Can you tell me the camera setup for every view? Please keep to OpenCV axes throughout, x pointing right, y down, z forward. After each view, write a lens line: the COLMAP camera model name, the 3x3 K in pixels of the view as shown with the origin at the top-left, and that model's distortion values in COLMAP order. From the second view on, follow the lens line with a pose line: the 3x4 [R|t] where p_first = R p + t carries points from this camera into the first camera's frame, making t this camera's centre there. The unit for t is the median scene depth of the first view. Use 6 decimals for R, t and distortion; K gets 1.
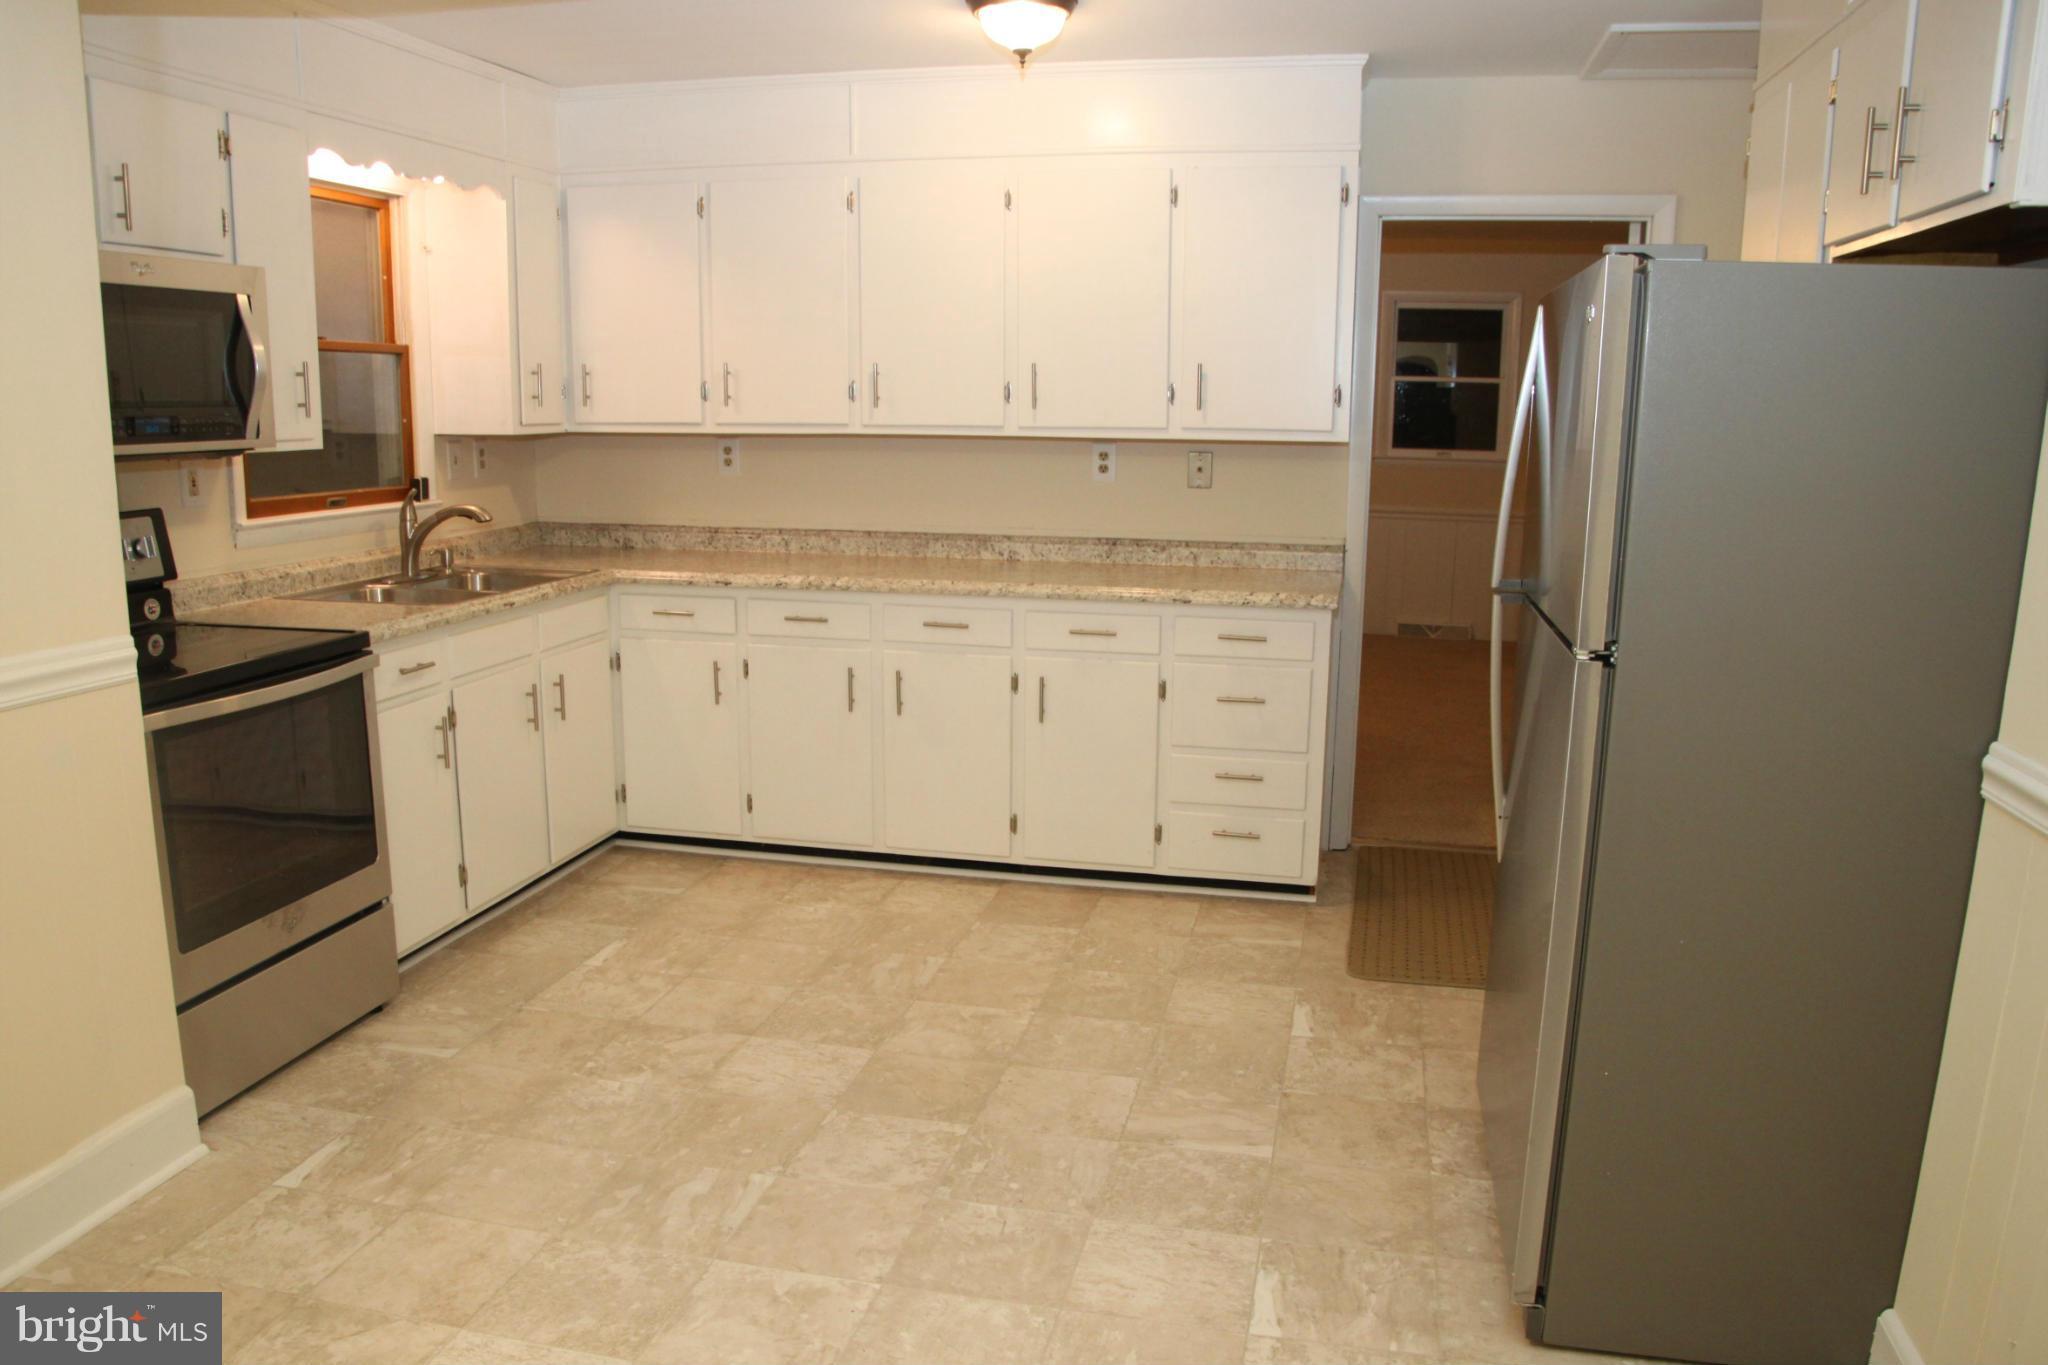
lens RADIAL K [[1555.5, 0, 1029.8], [0, 1555.5, 680.8], [0, 0, 1]] dist [-0.067943, 0.009183]
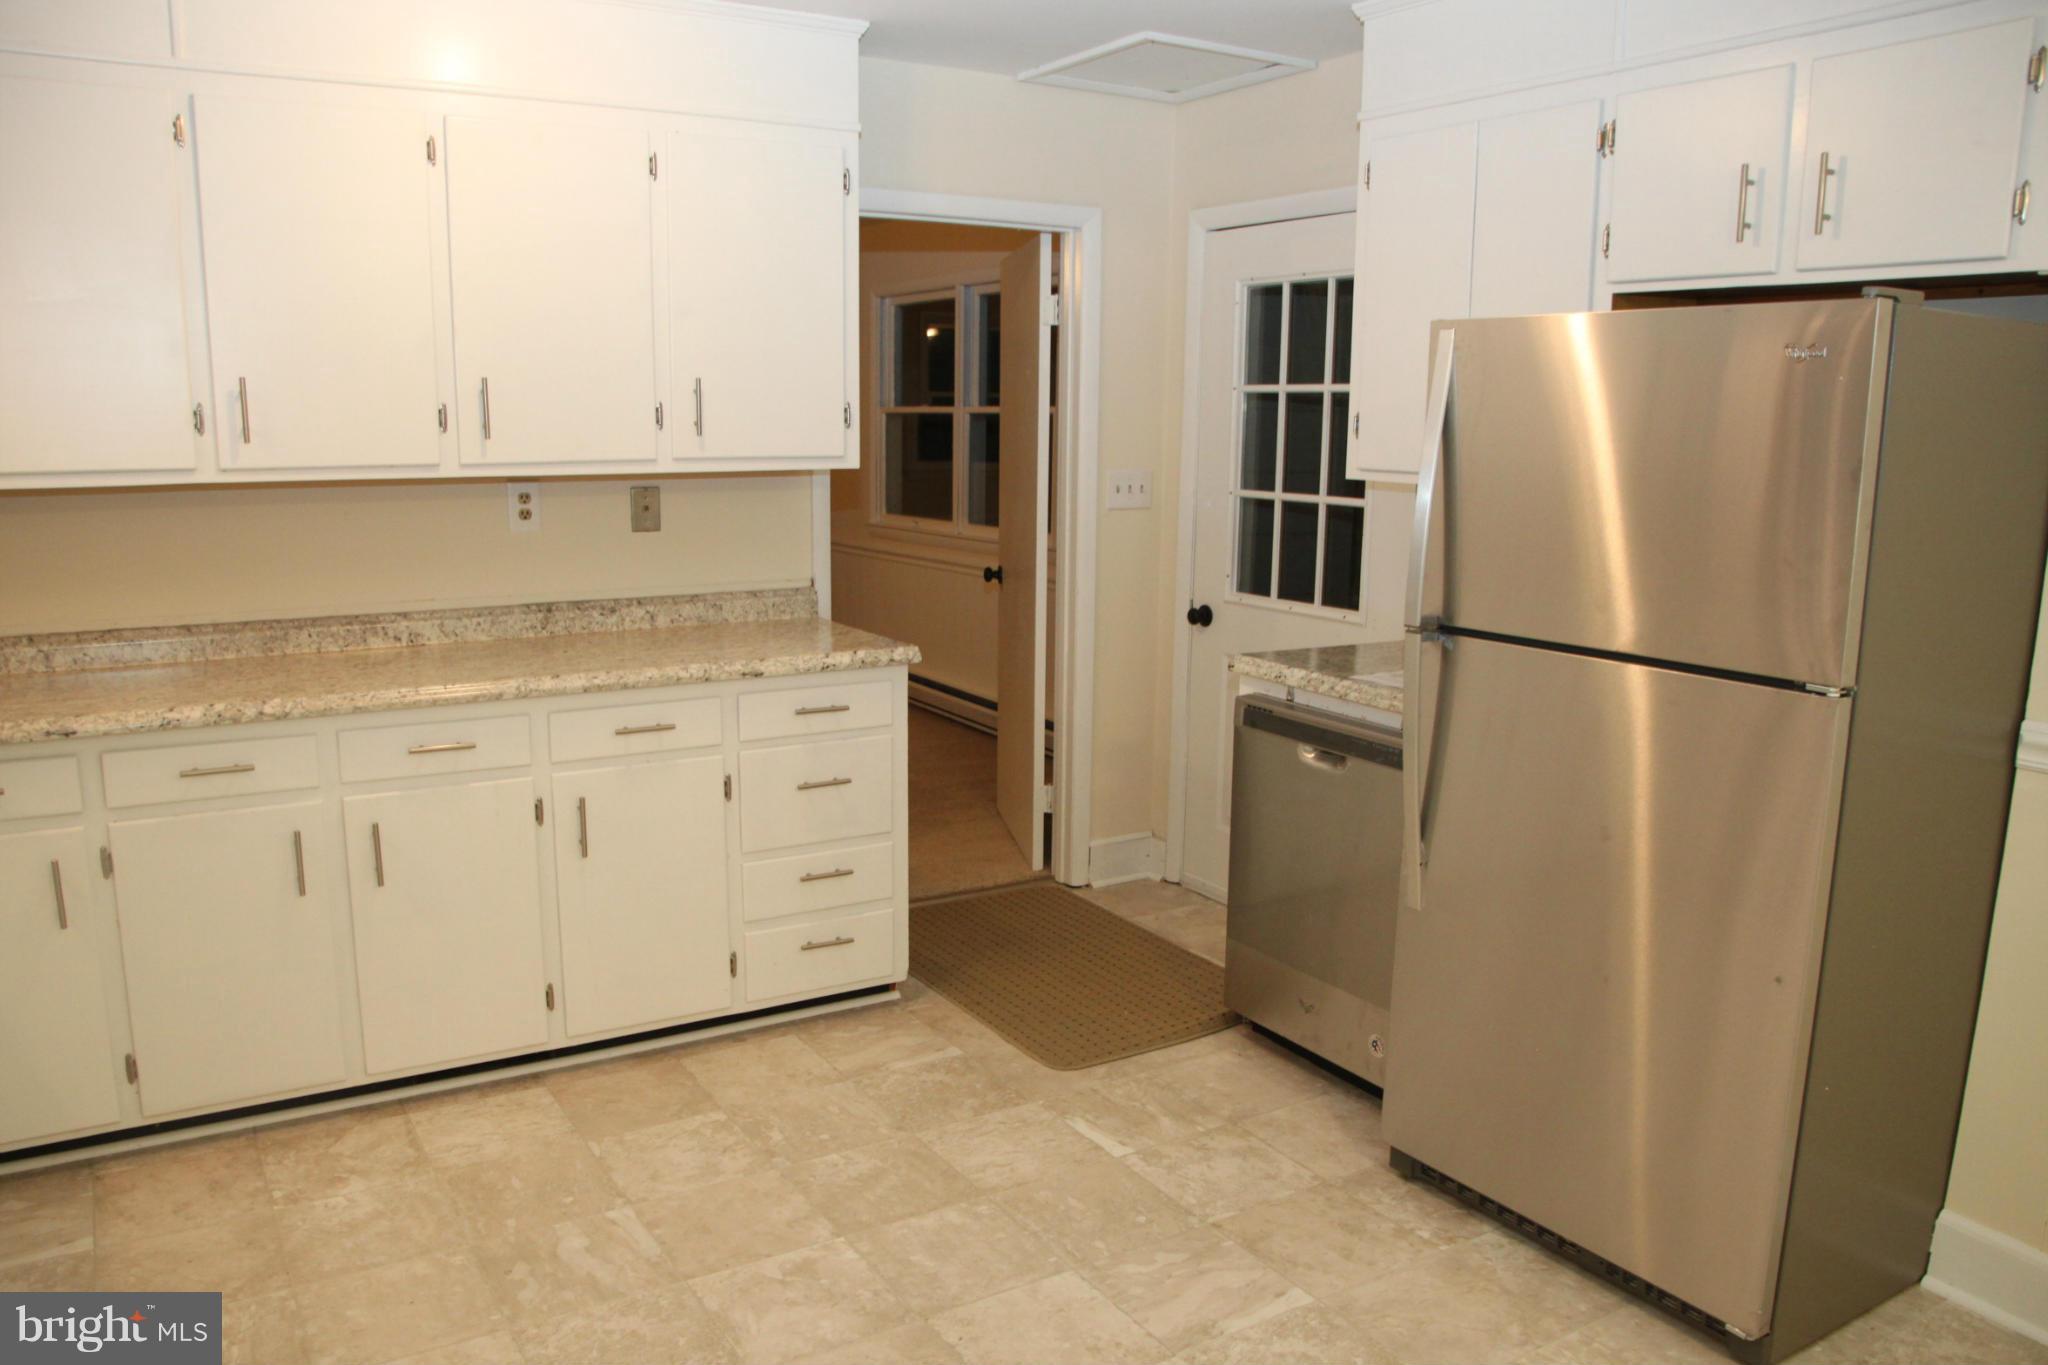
lens RADIAL K [[1539.6, 0, 1030.2], [0, 1539.6, 710.7], [0, 0, 1]] dist [-0.107329, 0.043609]
pose [[0.720335, -0.135278, 0.680307, -0.329690], [0.125980, 0.990000, 0.063467, -0.063001], [-0.682090, 0.039988, 0.730174, 0.317078]]
